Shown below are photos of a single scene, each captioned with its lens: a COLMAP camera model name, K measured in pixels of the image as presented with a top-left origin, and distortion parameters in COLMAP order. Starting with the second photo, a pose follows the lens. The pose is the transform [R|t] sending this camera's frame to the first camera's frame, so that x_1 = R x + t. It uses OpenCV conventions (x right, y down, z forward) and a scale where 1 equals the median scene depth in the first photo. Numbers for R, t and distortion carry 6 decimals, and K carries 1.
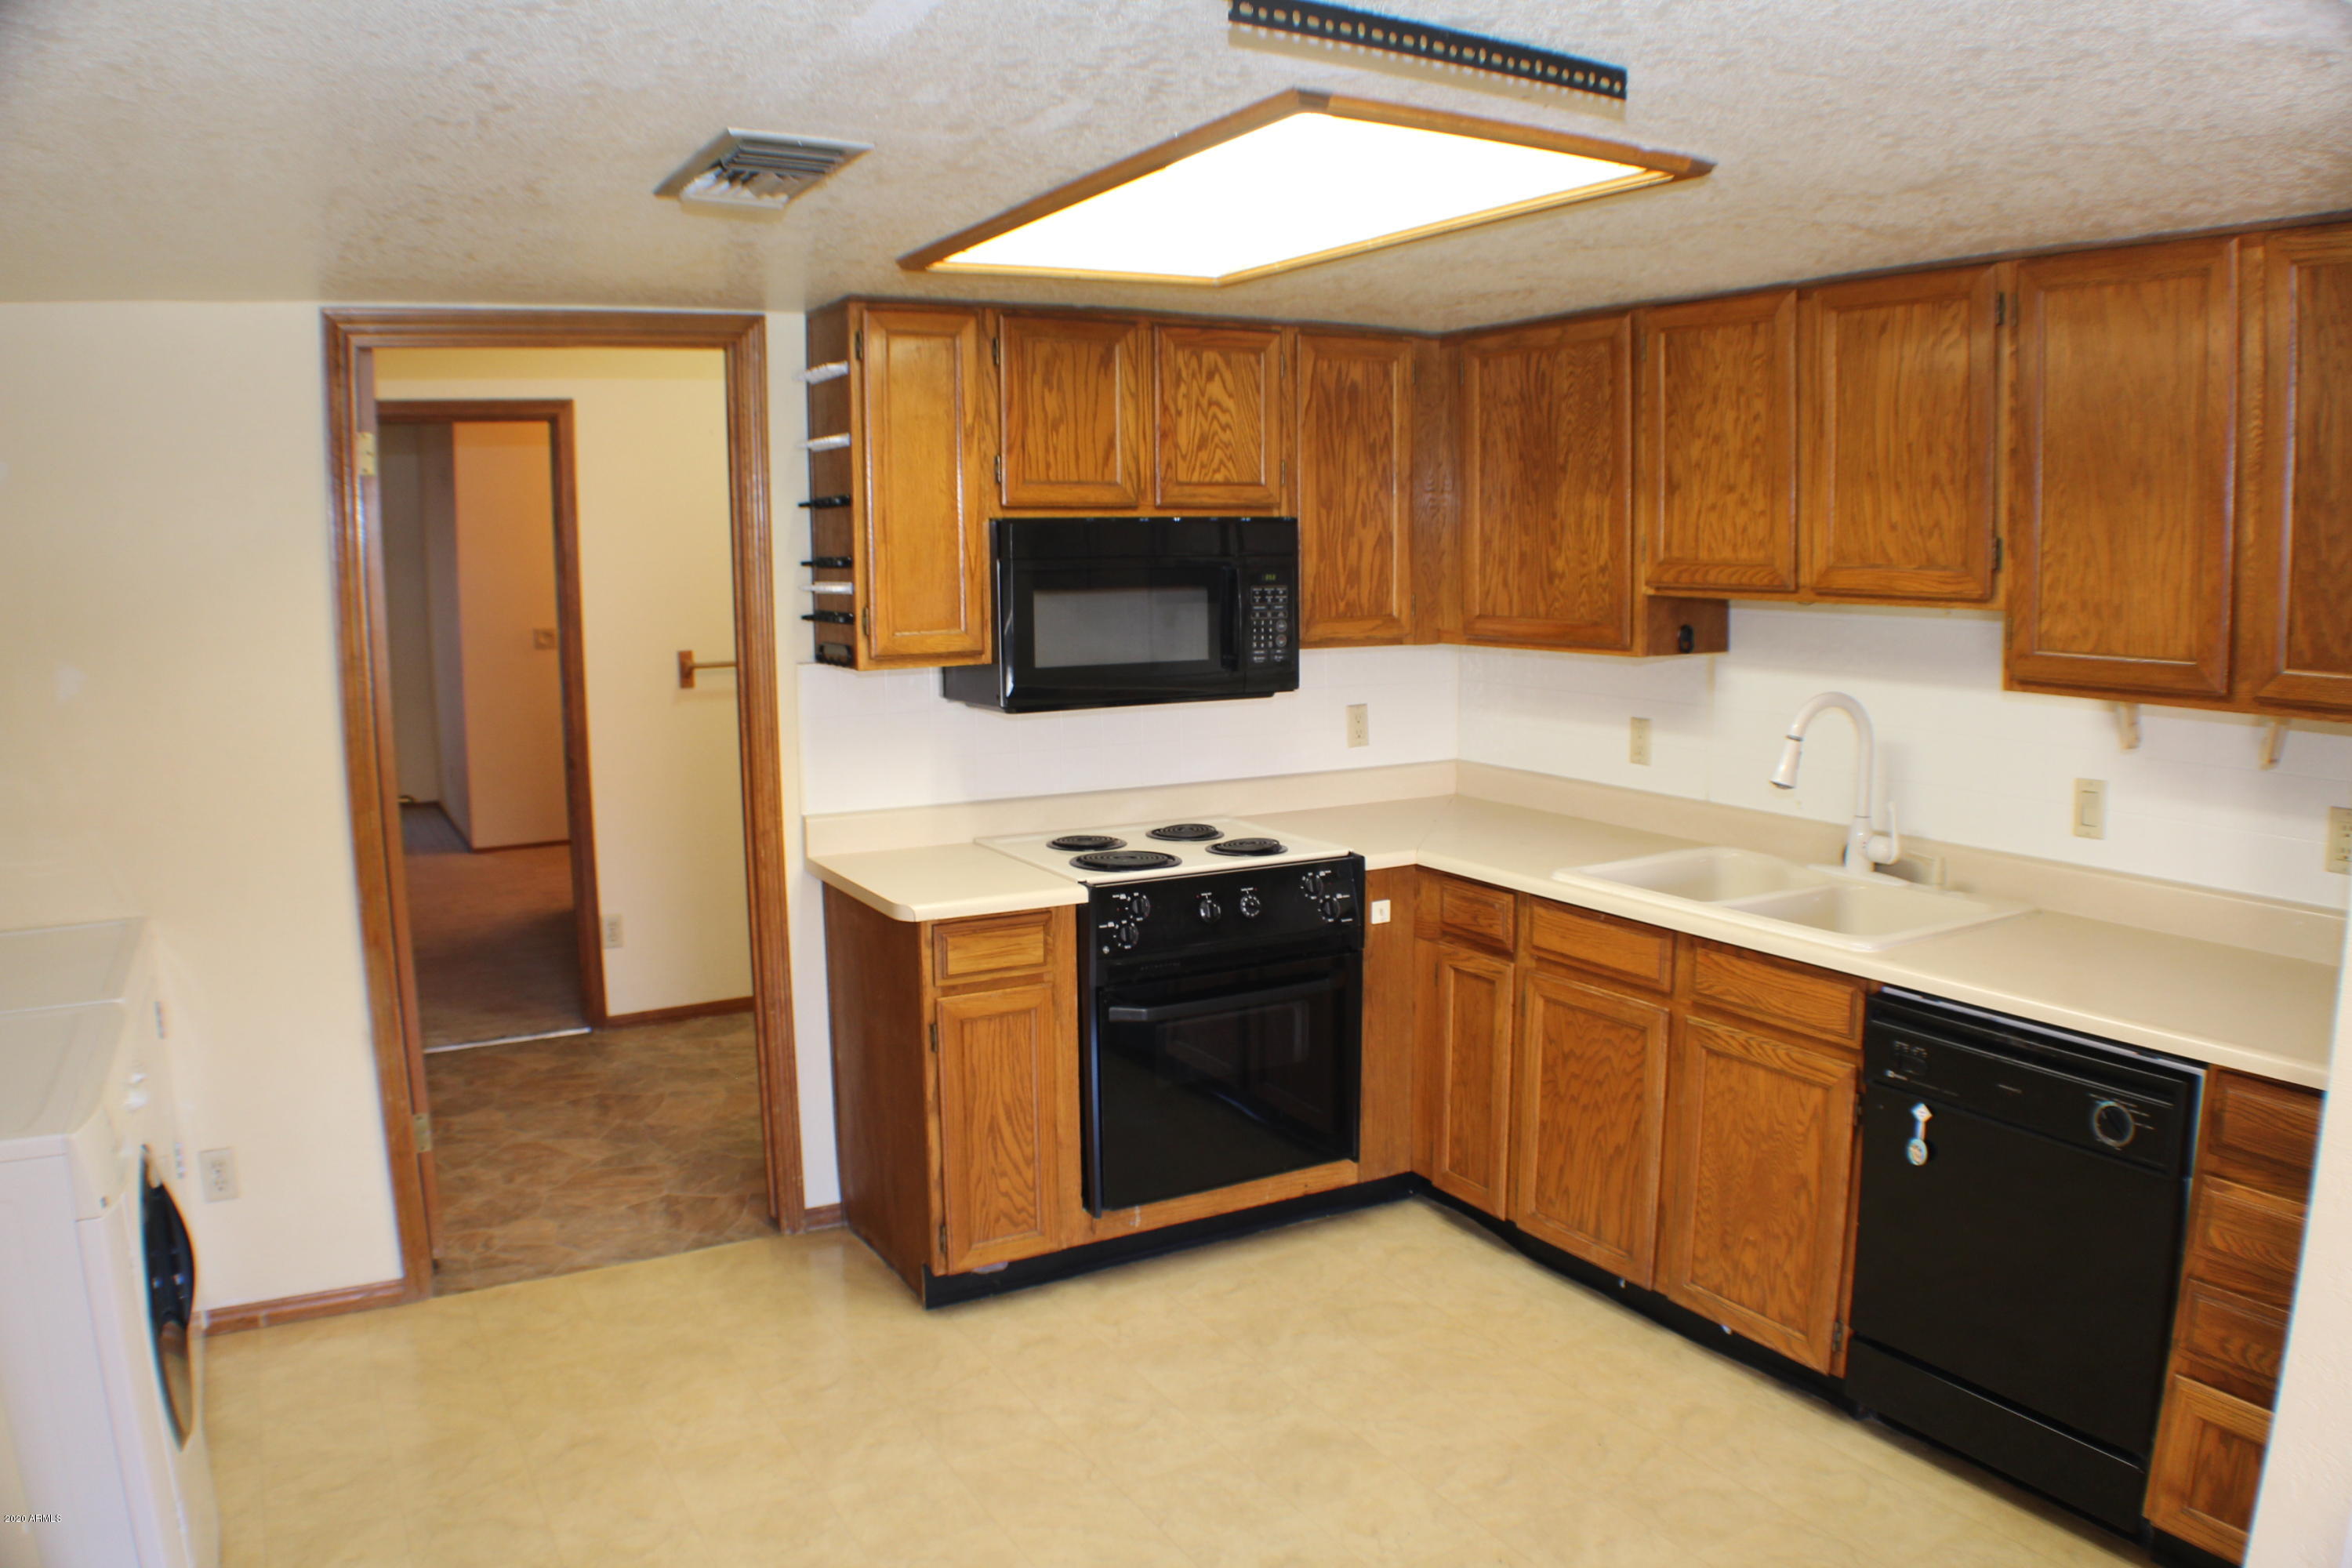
lens RADIAL K [[1702.7, 0, 1176.0], [0, 1702.7, 784.0], [0, 0, 1]] dist [-0.197815, 0.055329]
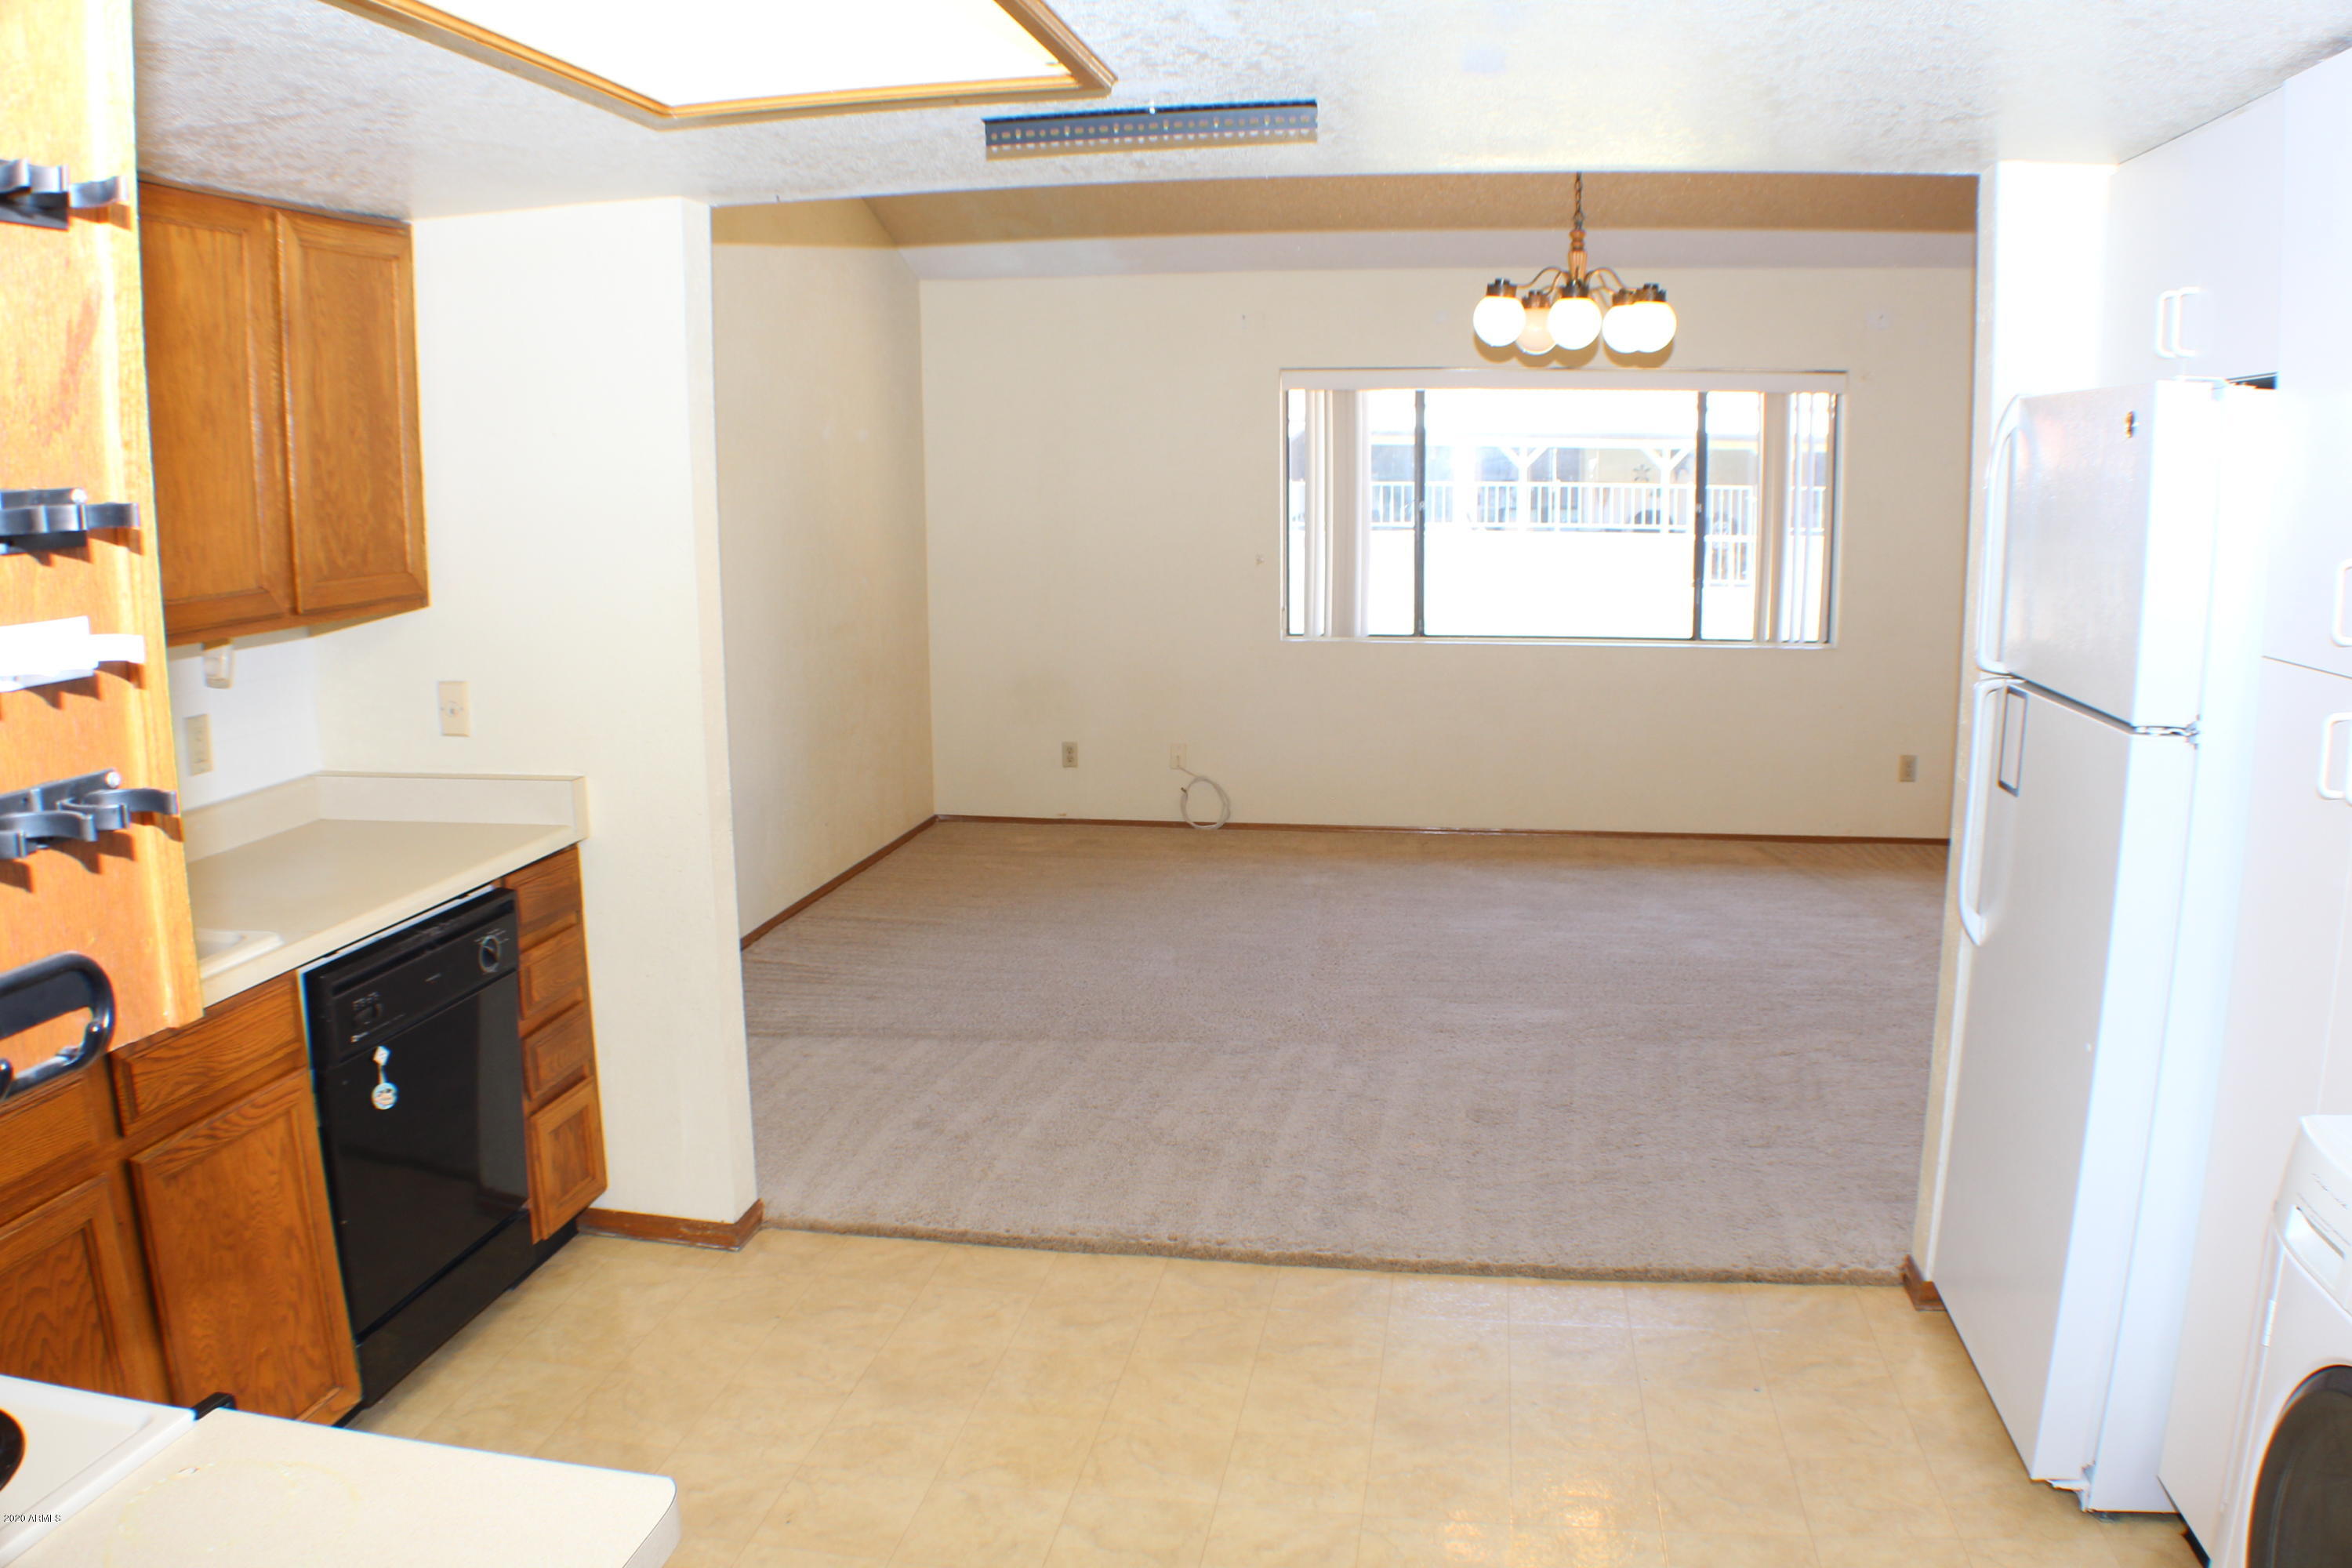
lens RADIAL K [[1702.7, 0, 1176.0], [0, 1702.7, 784.0], [0, 0, 1]] dist [-0.197815, 0.055329]
pose [[-0.772195, -0.097341, 0.627885, -0.386098], [0.107738, 0.953826, 0.280371, -0.133952], [-0.626185, 0.284148, -0.726052, 1.013767]]
